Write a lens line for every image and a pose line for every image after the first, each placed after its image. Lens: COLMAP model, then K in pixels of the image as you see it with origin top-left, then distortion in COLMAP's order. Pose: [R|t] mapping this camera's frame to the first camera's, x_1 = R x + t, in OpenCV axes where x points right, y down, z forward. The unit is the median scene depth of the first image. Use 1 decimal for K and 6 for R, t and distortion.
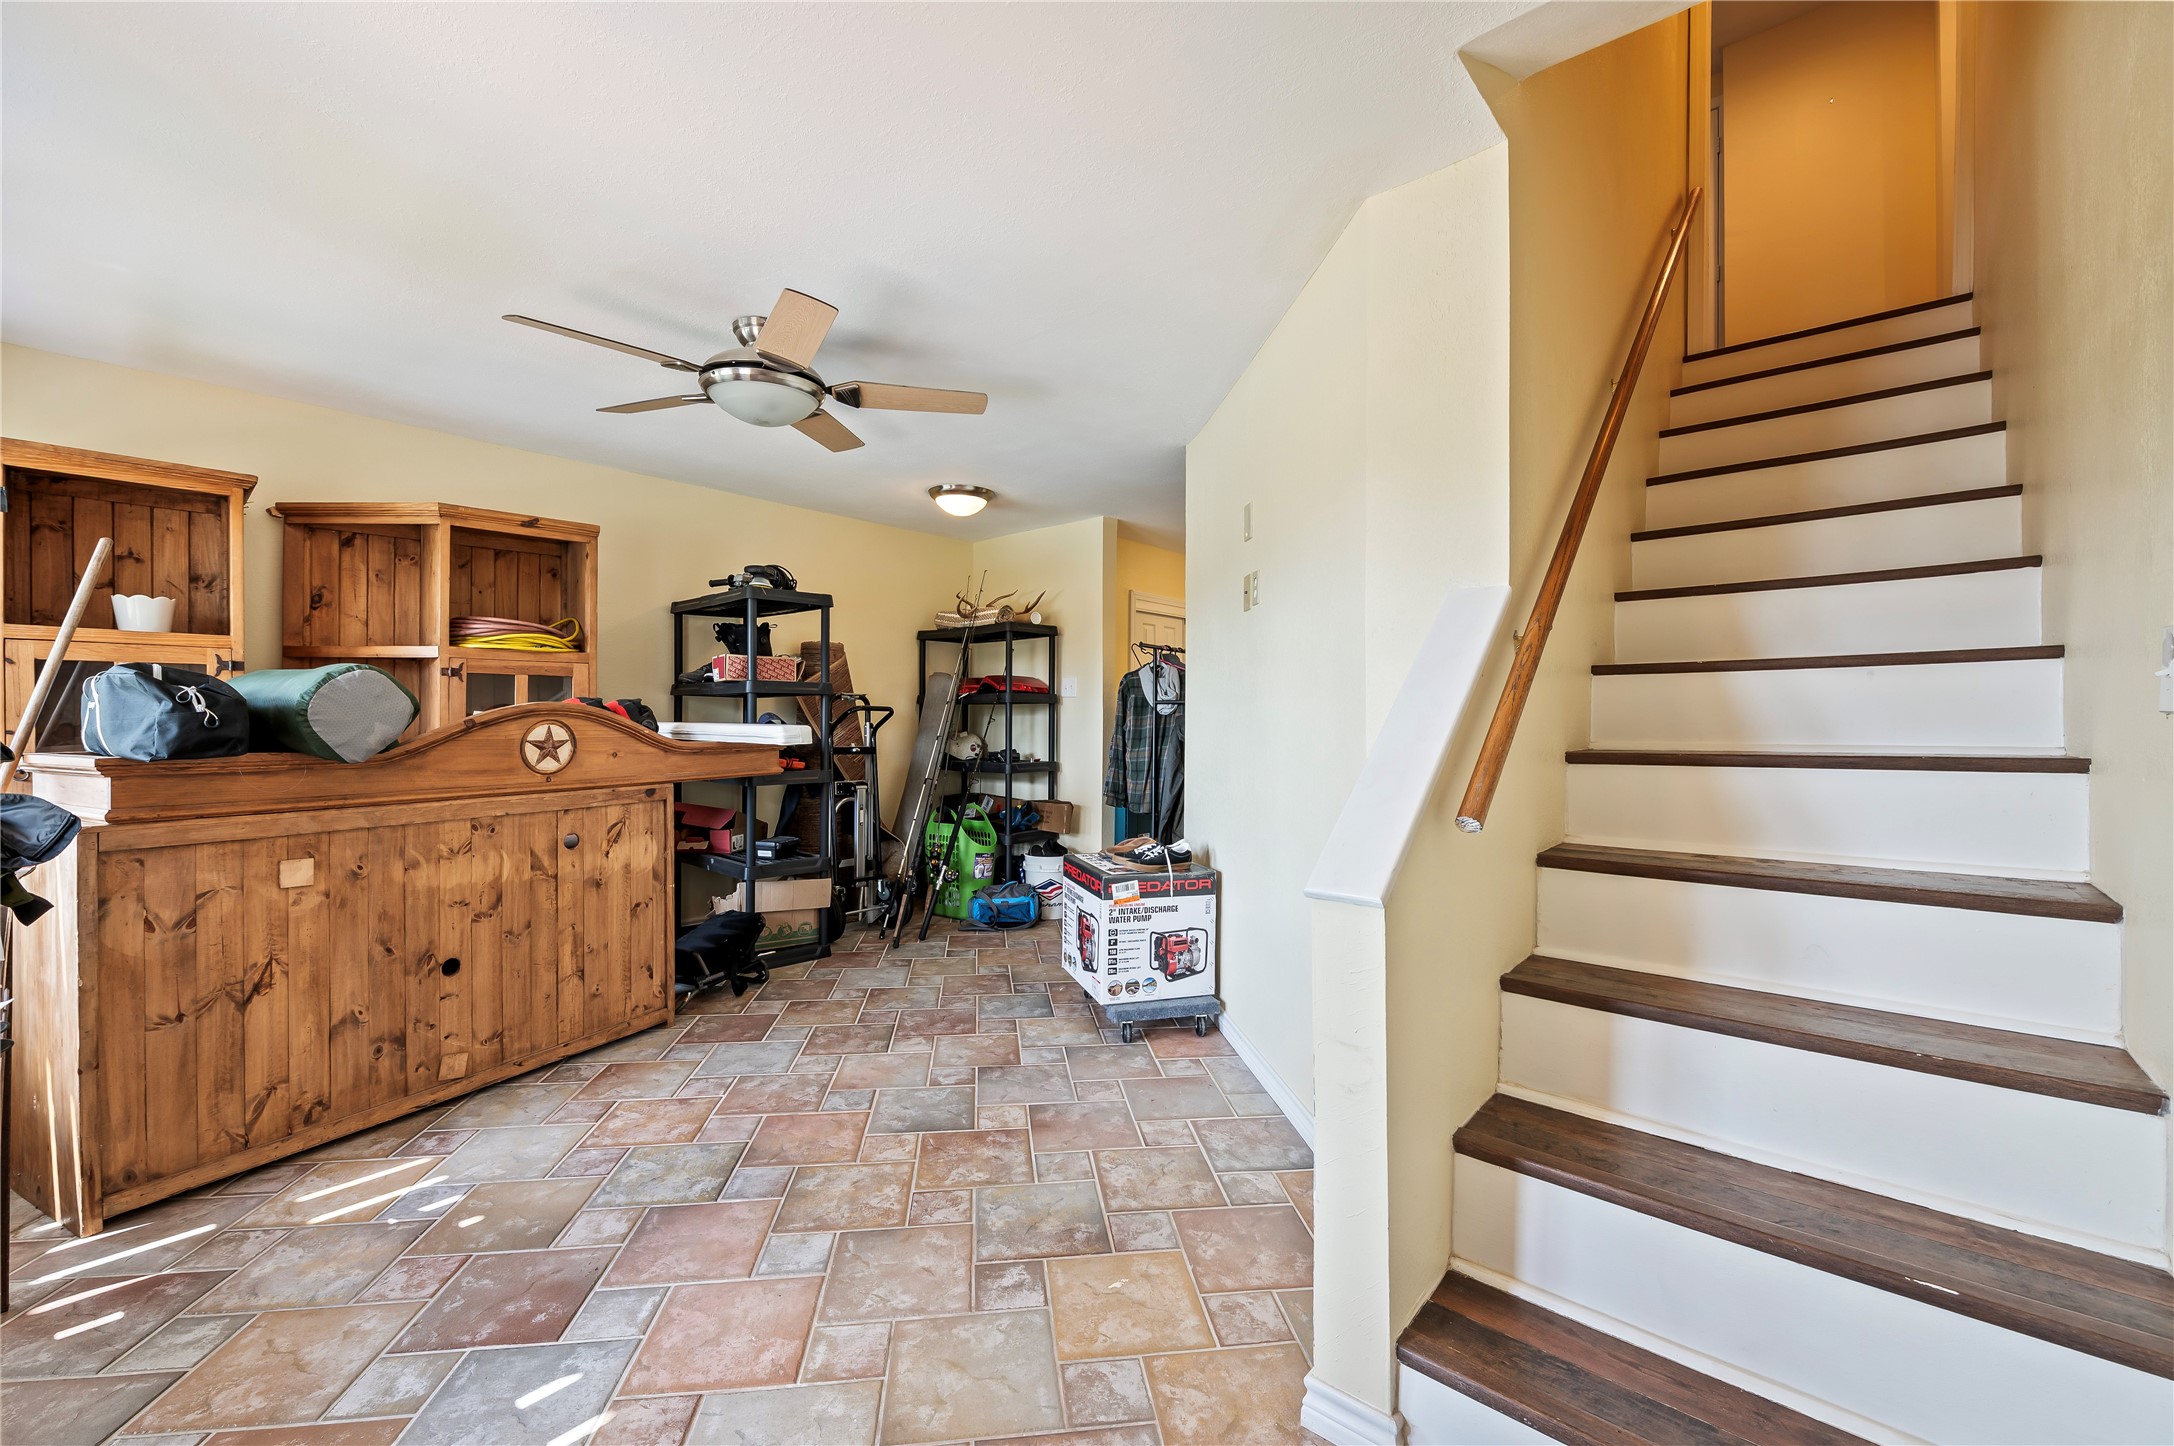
lens RADIAL K [[881.7, 0, 1087.0], [0, 881.7, 723.0], [0, 0, 1]] dist [0.000679, 0.000586]
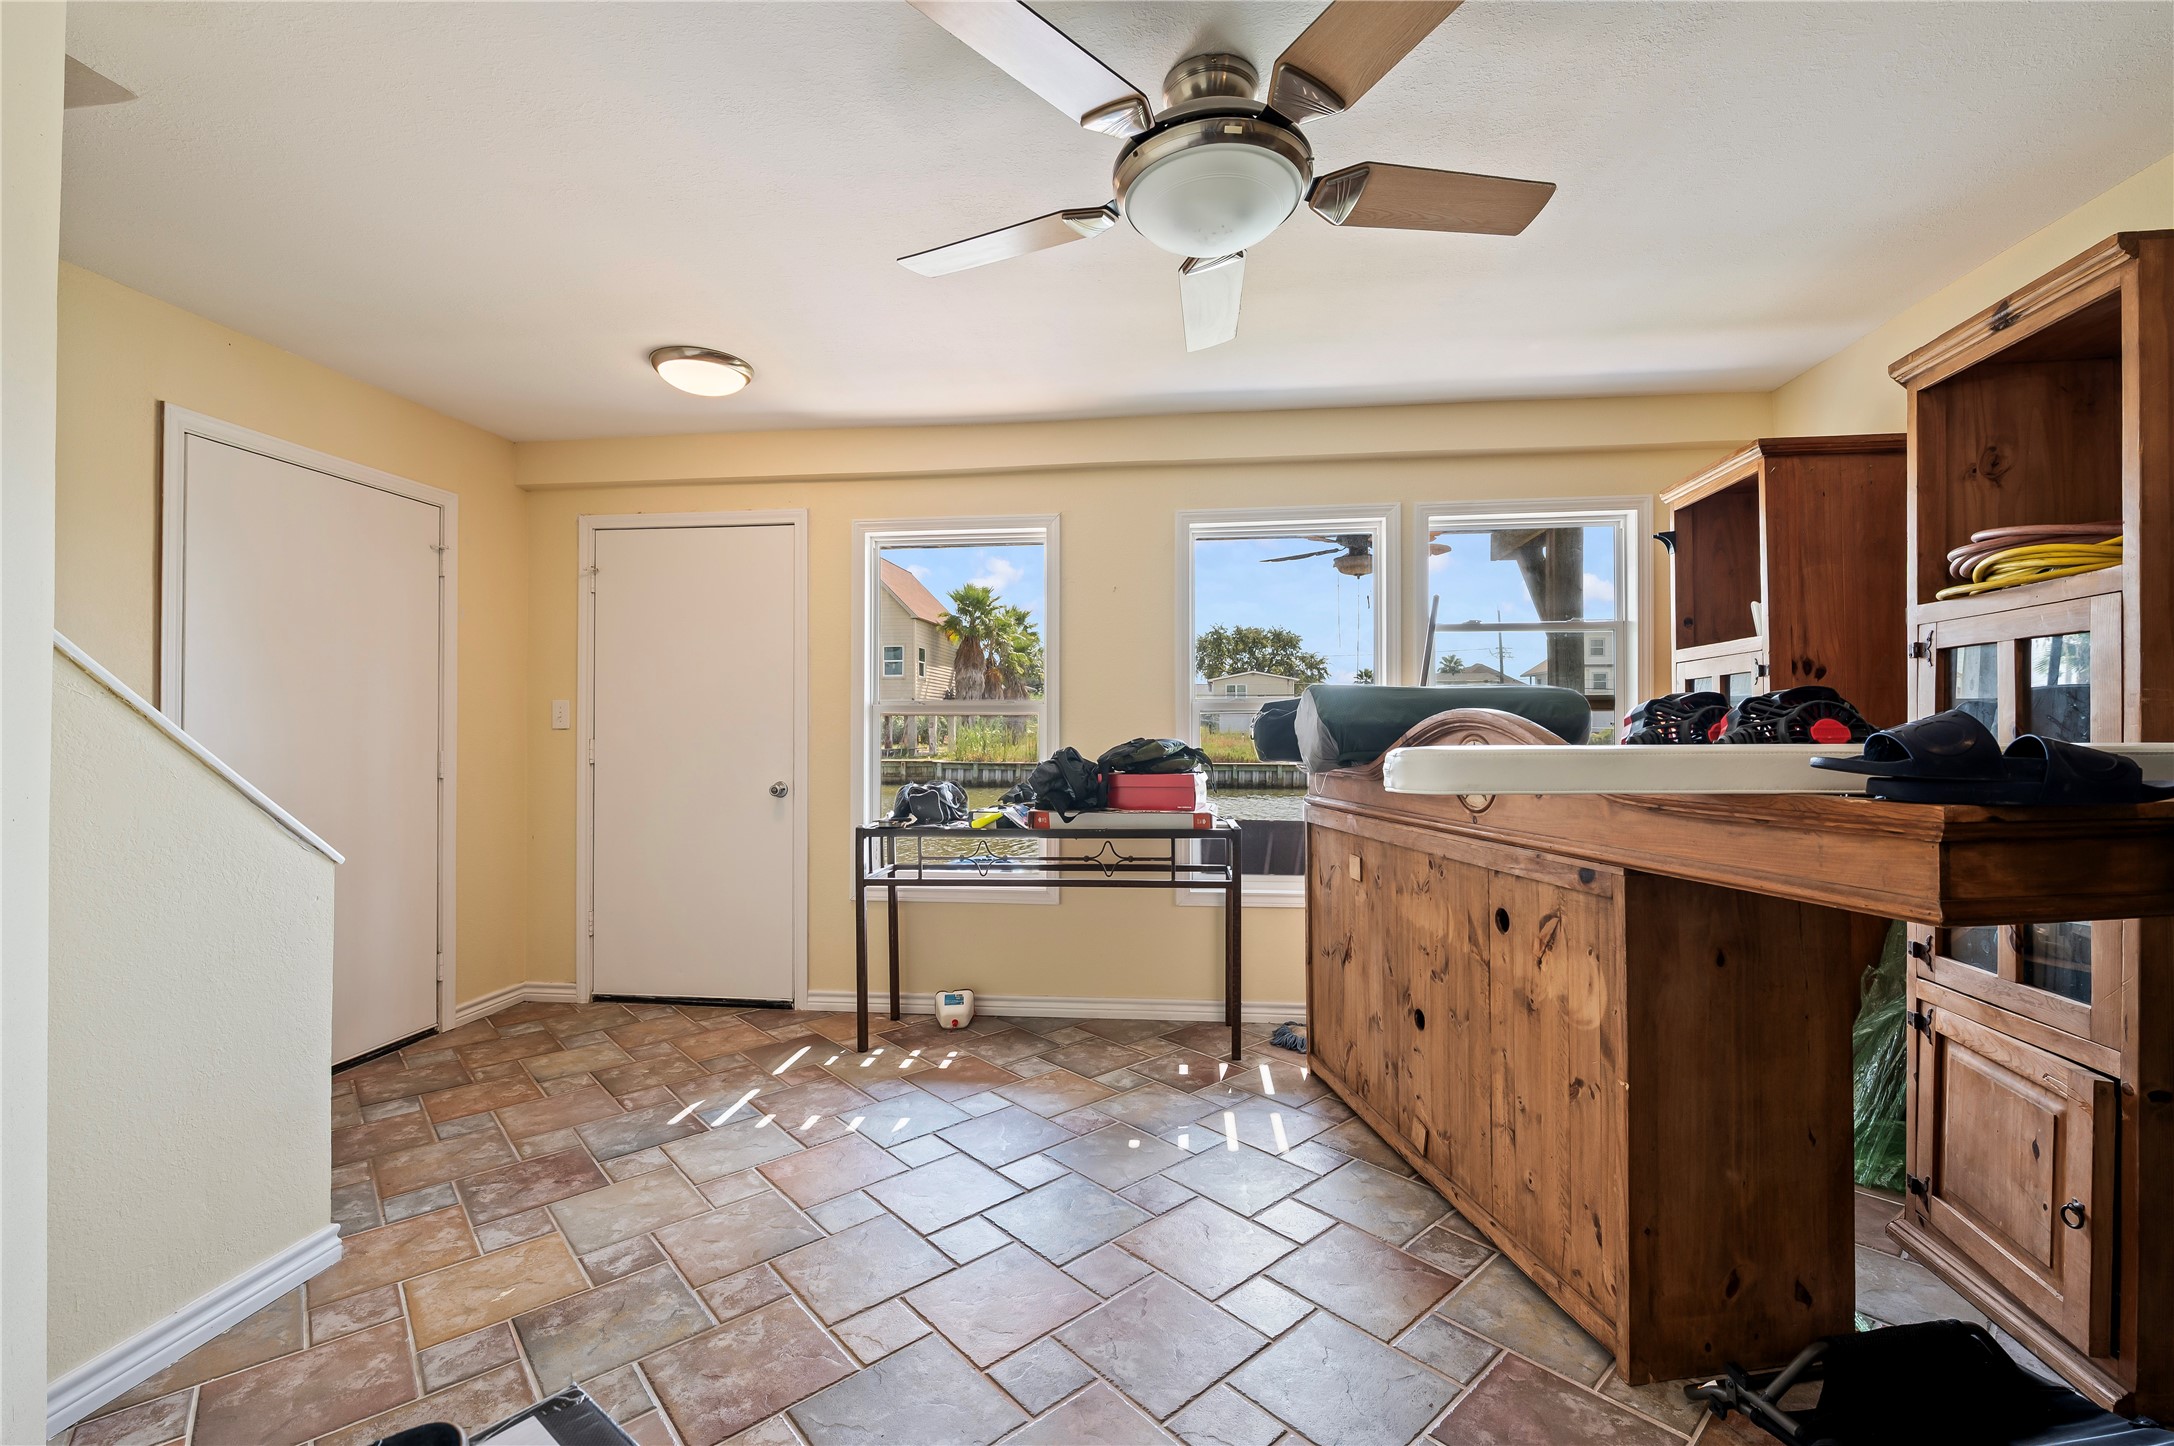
lens RADIAL K [[912.6, 0, 1093.5], [0, 912.6, 722.3], [0, 0, 1]] dist [-0.000073, -0.004319]
pose [[-0.821495, -0.007572, -0.570165, 0.042101], [-0.002945, 0.999955, -0.009036, -0.004804], [0.570208, -0.005744, -0.821480, 1.185478]]
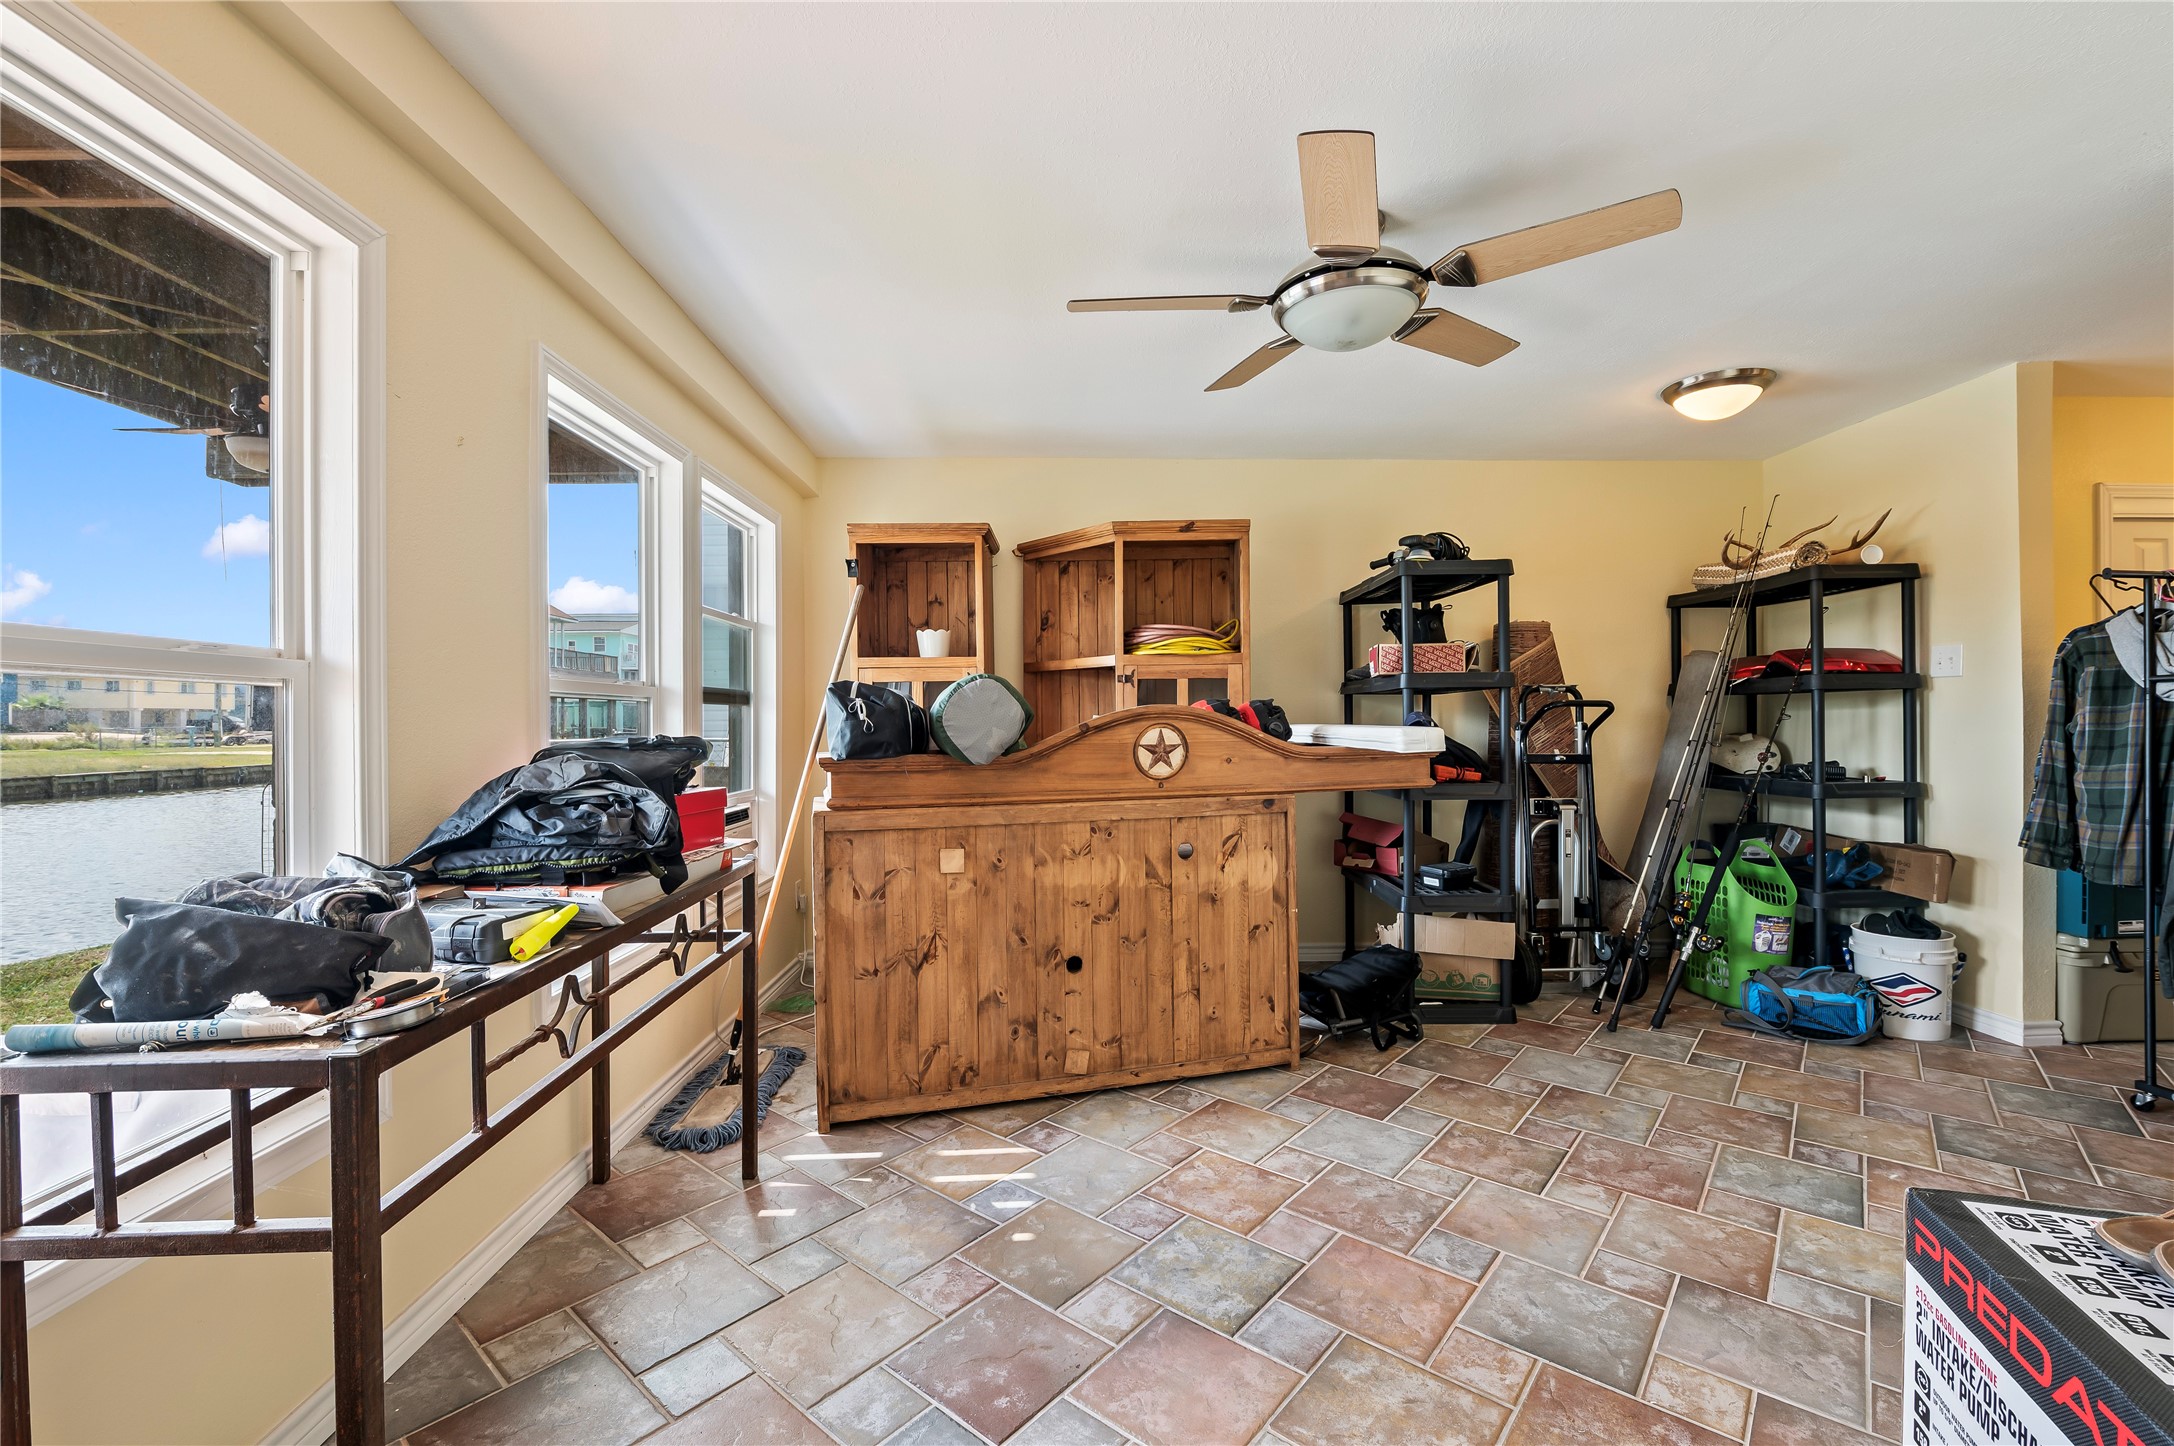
lens RADIAL K [[912.6, 0, 1093.5], [0, 912.6, 722.3], [0, 0, 1]] dist [-0.000073, -0.004319]
pose [[0.681804, -0.009406, -0.731474, 0.057373], [0.008583, 0.999951, -0.004859, -0.000363], [0.731484, -0.002965, 0.681852, 0.222511]]
